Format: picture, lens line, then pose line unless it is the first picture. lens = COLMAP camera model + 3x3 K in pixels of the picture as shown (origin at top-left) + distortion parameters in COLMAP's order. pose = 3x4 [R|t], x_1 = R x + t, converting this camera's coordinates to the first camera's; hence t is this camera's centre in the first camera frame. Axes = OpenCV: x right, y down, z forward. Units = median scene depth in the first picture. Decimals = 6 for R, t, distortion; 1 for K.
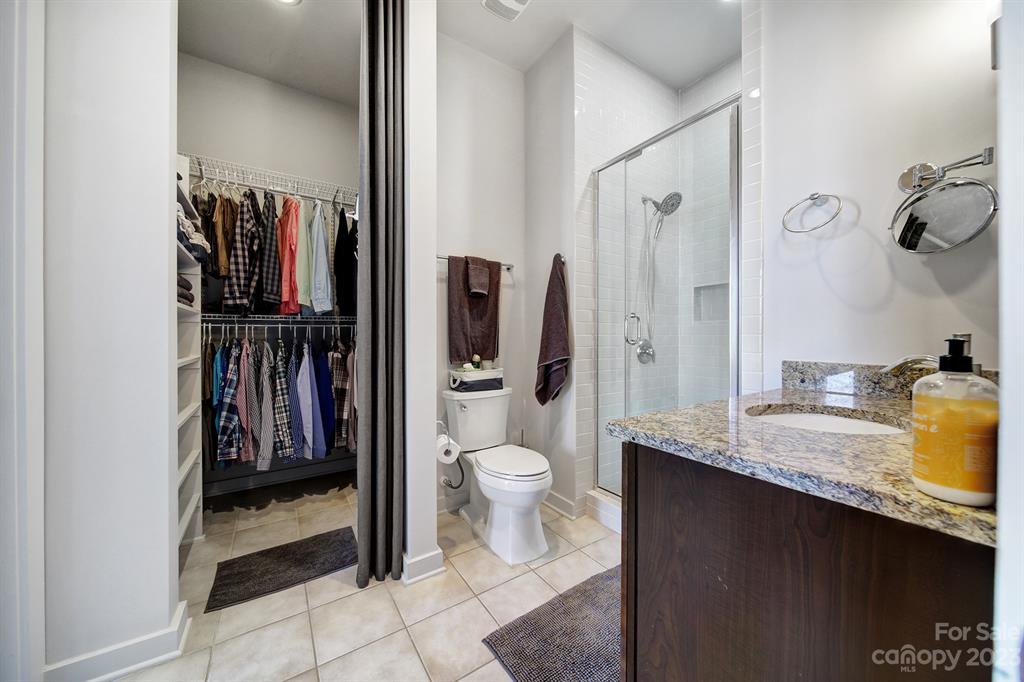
lens RADIAL K [[360.4, 0, 508.9], [0, 360.4, 335.7], [0, 0, 1]] dist [0.000007, -0.002197]
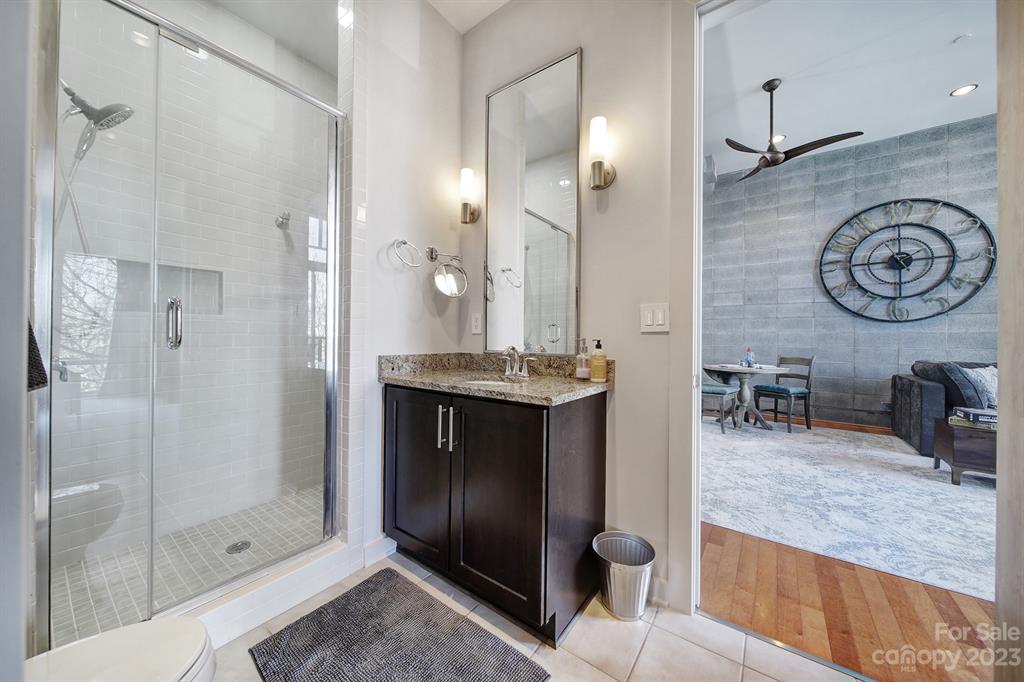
lens RADIAL K [[360.4, 0, 508.9], [0, 360.4, 335.7], [0, 0, 1]] dist [0.000007, -0.002197]
pose [[-0.336423, 0.000394, 0.941711, -0.448138], [-0.009619, 0.999946, -0.003855, -0.002771], [-0.941662, -0.010355, -0.336401, 0.699821]]
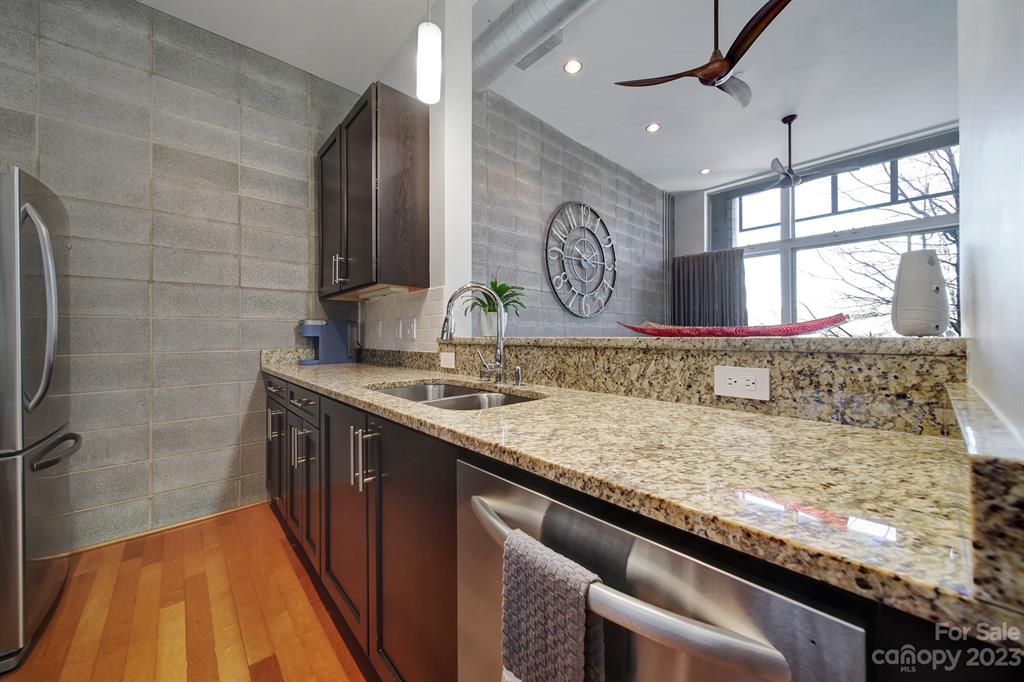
lens RADIAL K [[368.5, 0, 518.4], [0, 368.5, 331.2], [0, 0, 1]] dist [-0.001057, -0.000259]
pose [[-0.987781, -0.001074, -0.155844, 1.688045], [0.000752, 0.999932, -0.011656, 0.003223], [0.155846, -0.011630, -0.987713, 0.024980]]
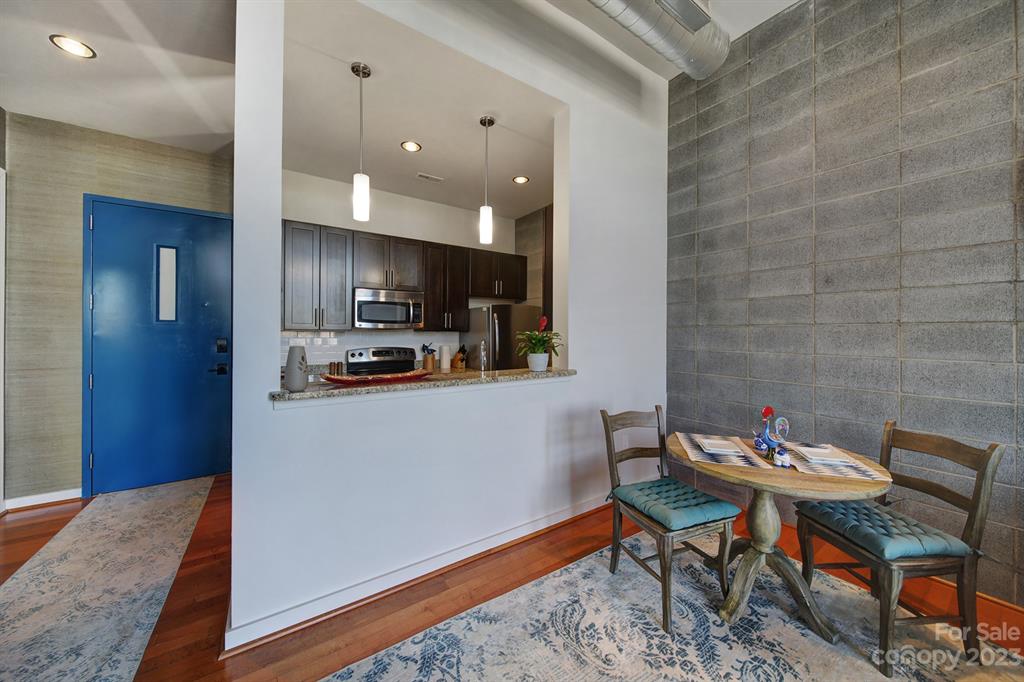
lens RADIAL K [[368.5, 0, 518.4], [0, 368.5, 331.2], [0, 0, 1]] dist [-0.001057, -0.000259]
pose [[-0.017645, 0.002134, 0.999842, 0.299791], [-0.004530, 0.999987, -0.002214, -0.130898], [-0.999834, -0.004569, -0.017635, -0.881330]]
